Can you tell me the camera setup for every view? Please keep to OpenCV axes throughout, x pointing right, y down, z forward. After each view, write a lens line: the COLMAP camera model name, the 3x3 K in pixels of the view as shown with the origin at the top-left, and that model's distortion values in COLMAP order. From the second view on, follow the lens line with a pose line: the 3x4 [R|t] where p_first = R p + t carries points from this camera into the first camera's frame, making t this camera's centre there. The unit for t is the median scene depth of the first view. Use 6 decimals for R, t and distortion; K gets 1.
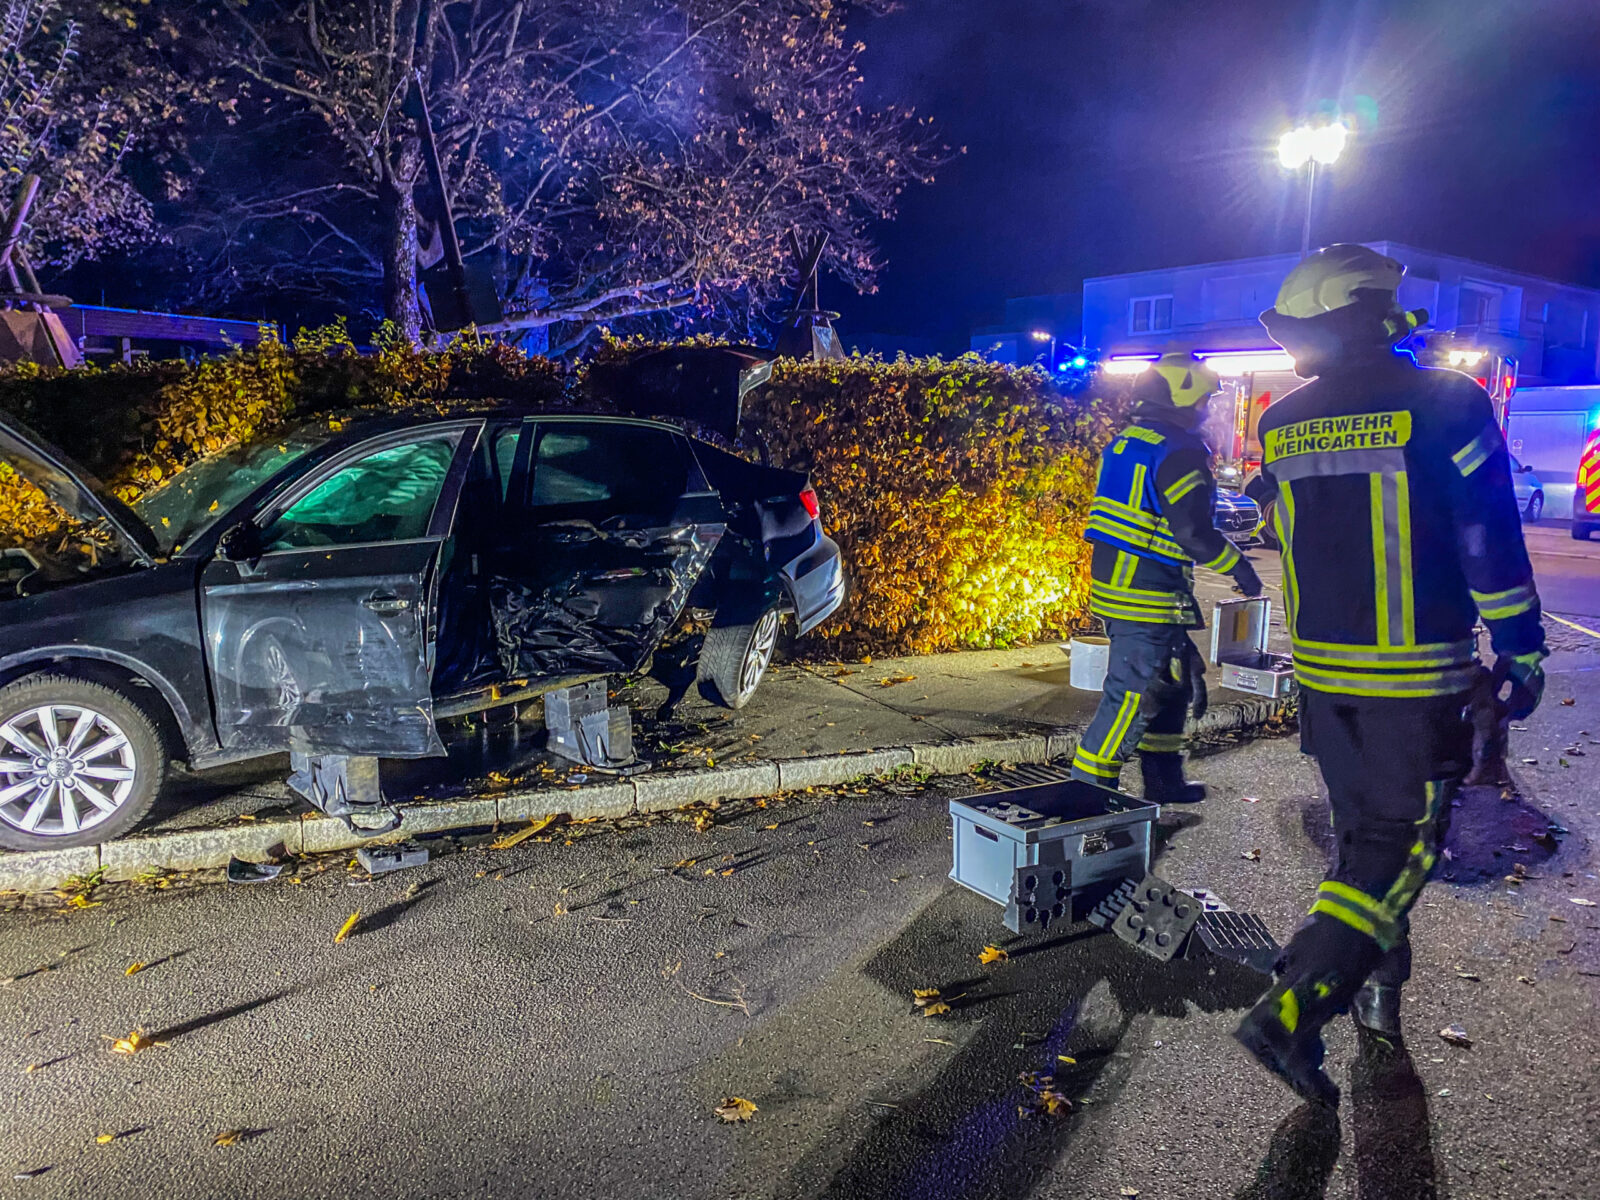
lens RADIAL K [[1209.4, 0, 793.2], [0, 1209.4, 586.6], [0, 0, 1]] dist [0.014819, -0.002902]
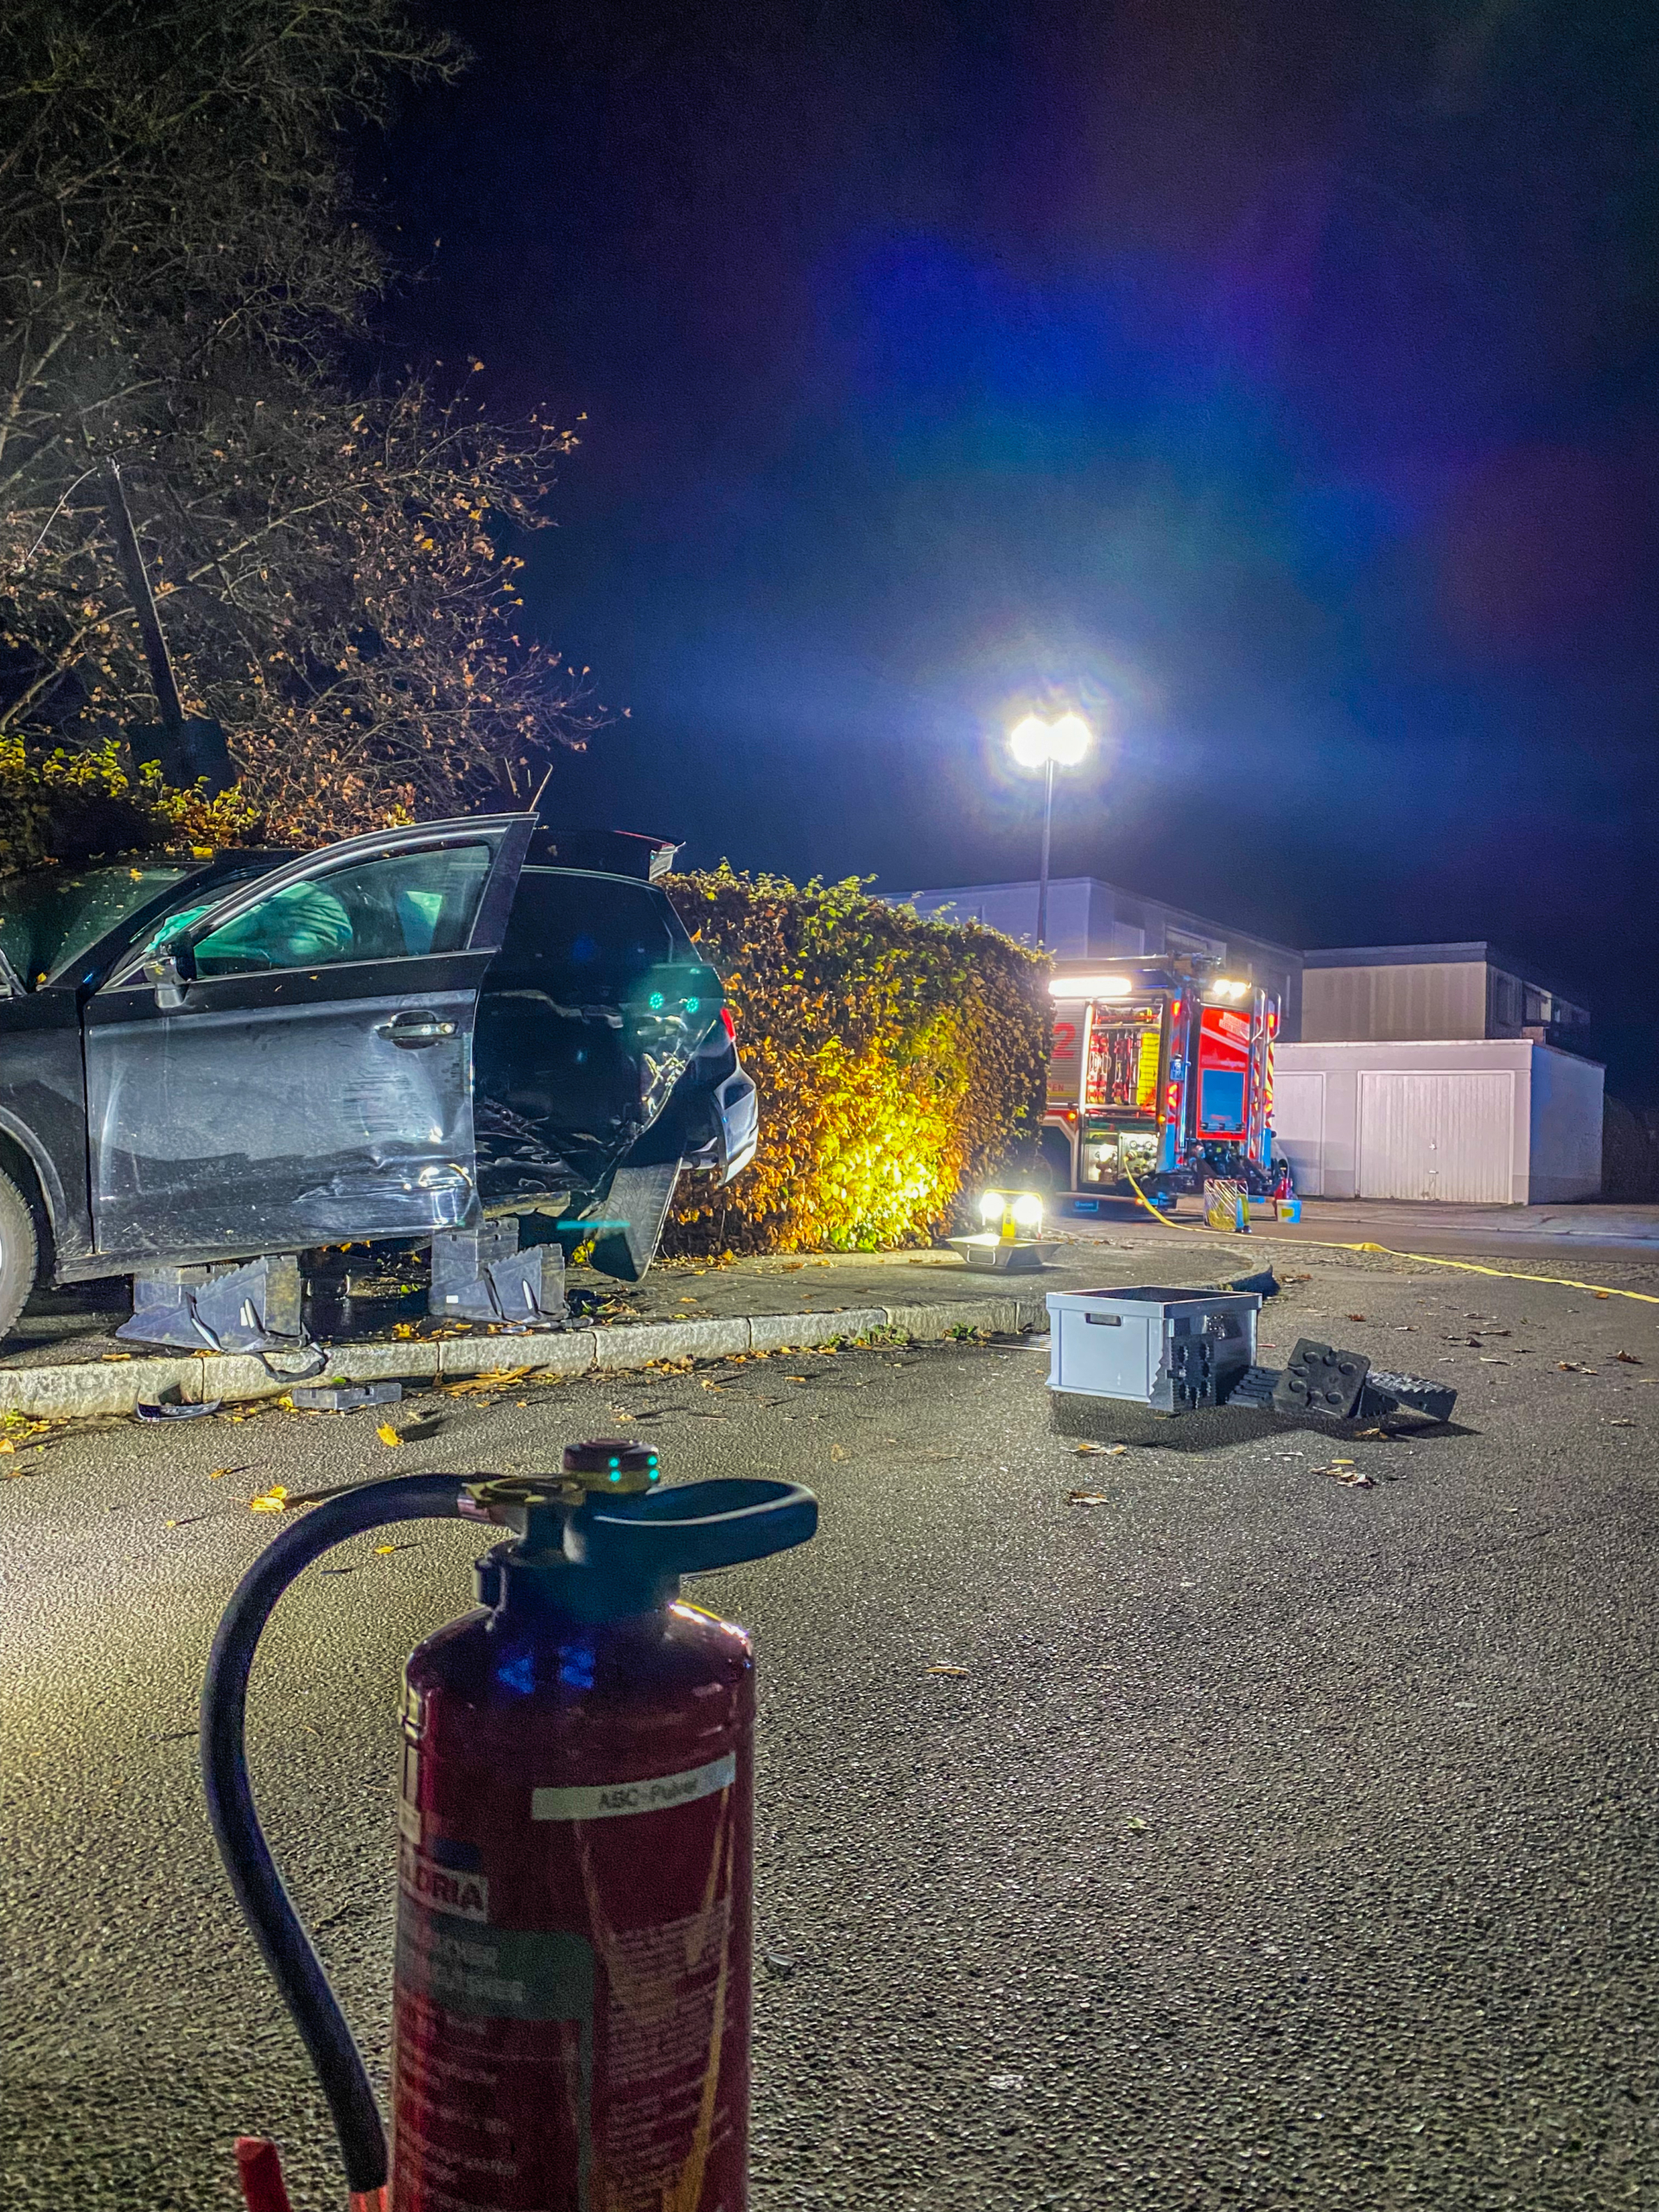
lens RADIAL K [[1672.1, 0, 835.1], [0, 1672.1, 1116.8], [0, 0, 1]] dist [0.014819, -0.002902]
pose [[0.946702, 0.022646, 0.321314, -0.224433], [0.019483, 0.991673, -0.127298, 0.111847], [-0.321522, 0.126773, 0.938378, -0.049848]]
